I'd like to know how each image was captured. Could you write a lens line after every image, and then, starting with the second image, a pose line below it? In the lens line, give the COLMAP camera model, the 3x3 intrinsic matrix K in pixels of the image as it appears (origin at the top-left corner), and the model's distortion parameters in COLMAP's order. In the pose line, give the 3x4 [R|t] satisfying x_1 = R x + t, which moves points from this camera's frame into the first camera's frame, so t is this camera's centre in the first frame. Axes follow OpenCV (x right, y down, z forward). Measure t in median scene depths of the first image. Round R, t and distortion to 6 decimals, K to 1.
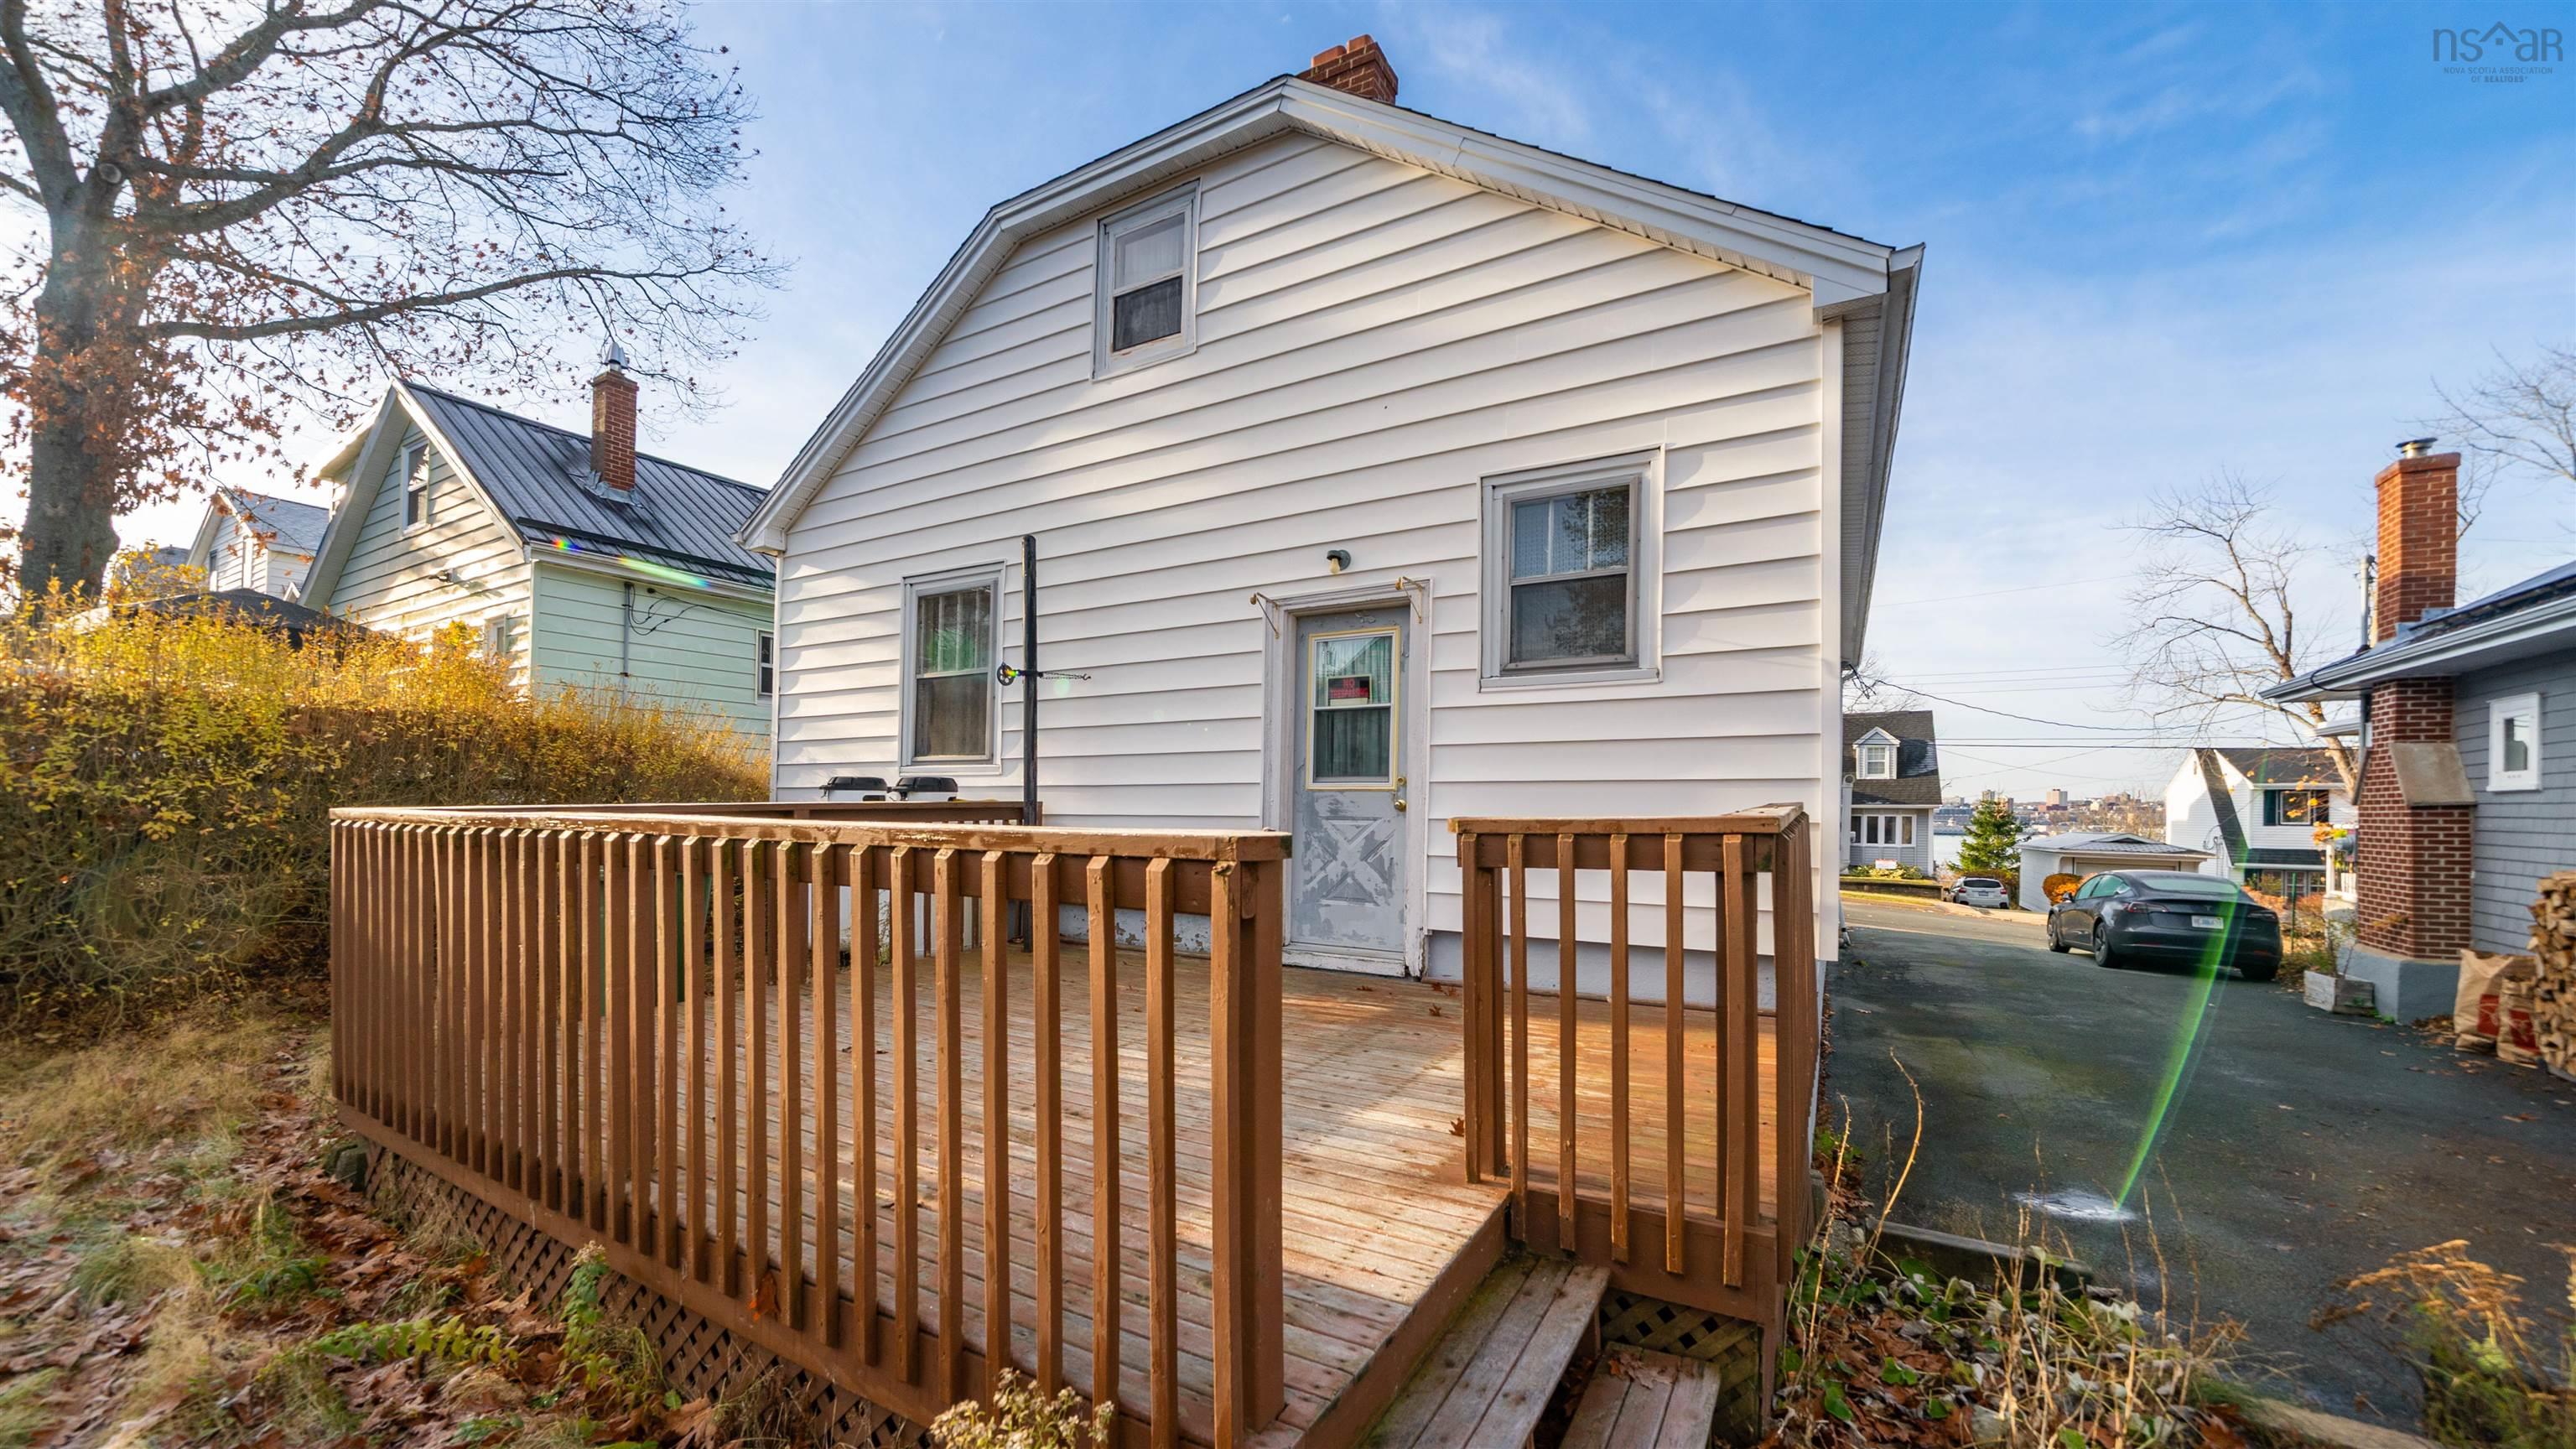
lens RADIAL K [[937.2, 0, 1292.6], [0, 937.2, 803.0], [0, 0, 1]] dist [-0.002149, 0.000053]
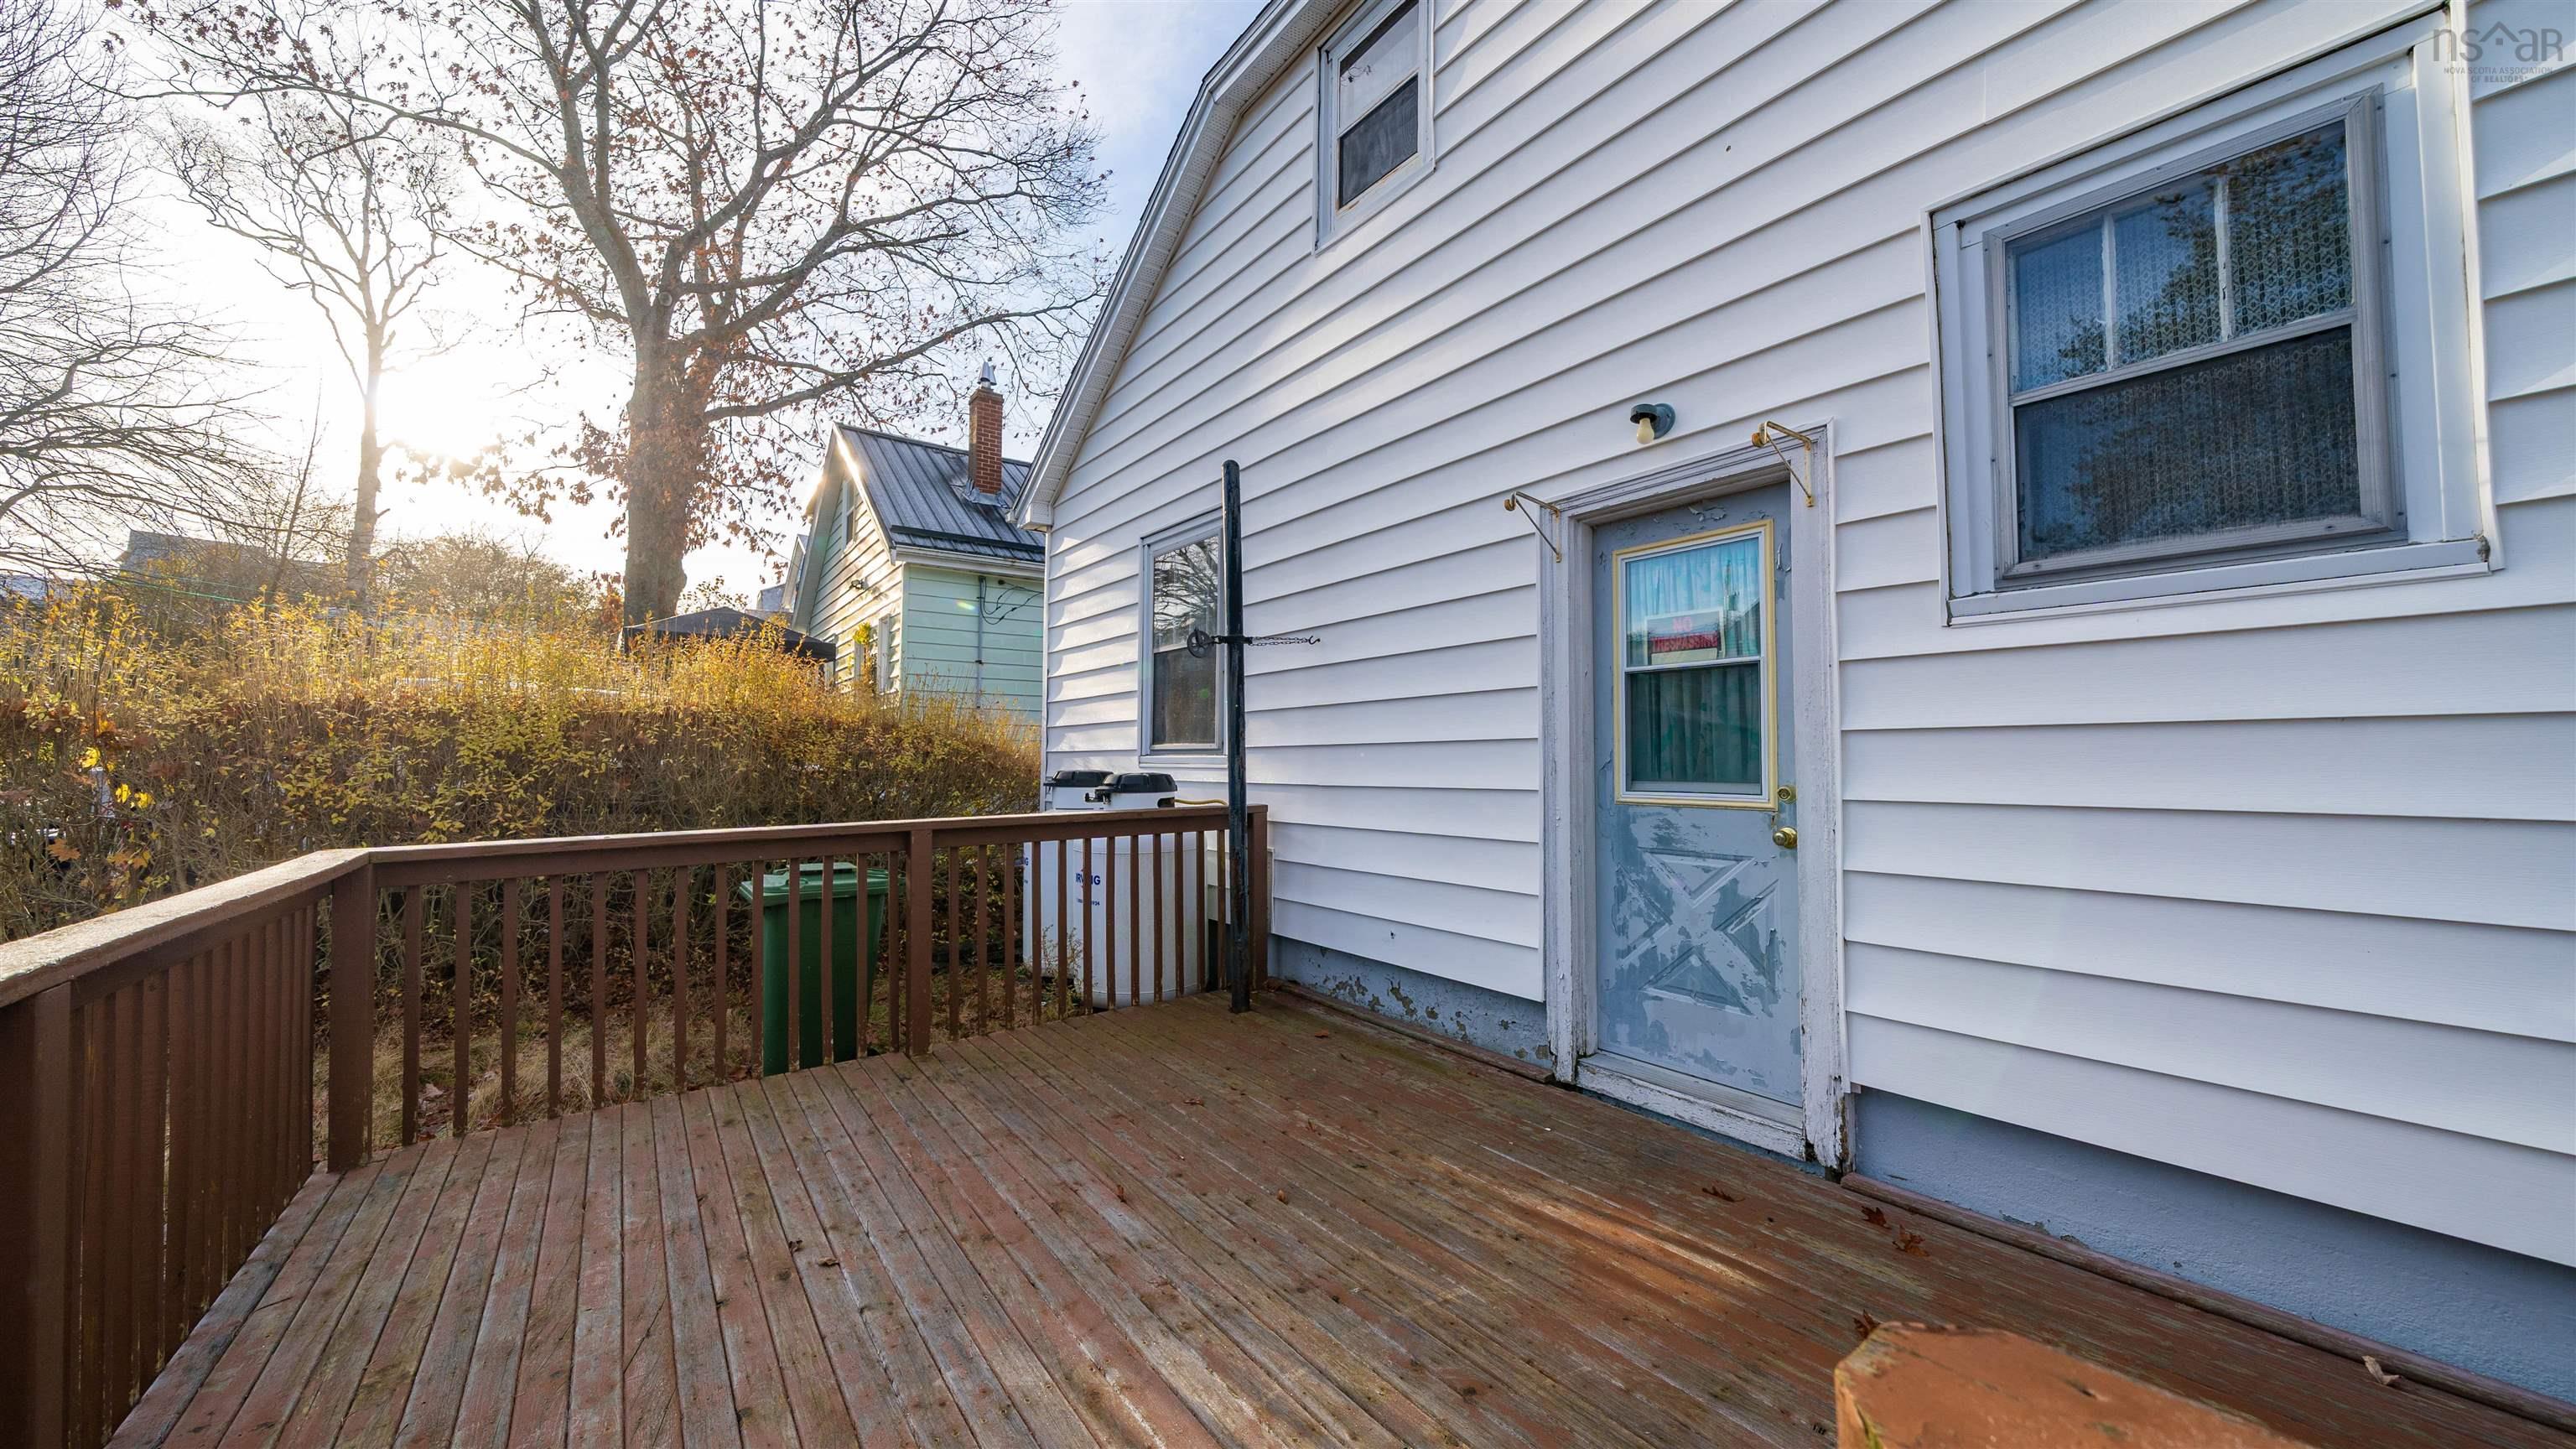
lens RADIAL K [[937.2, 0, 1291.2], [0, 937.2, 708.1], [0, 0, 1]] dist [-0.002149, 0.000053]
pose [[0.920408, -0.031468, -0.389691, 0.058560], [0.009387, 0.998247, -0.058440, -0.040586], [0.390847, 0.050131, 0.919089, 0.340468]]
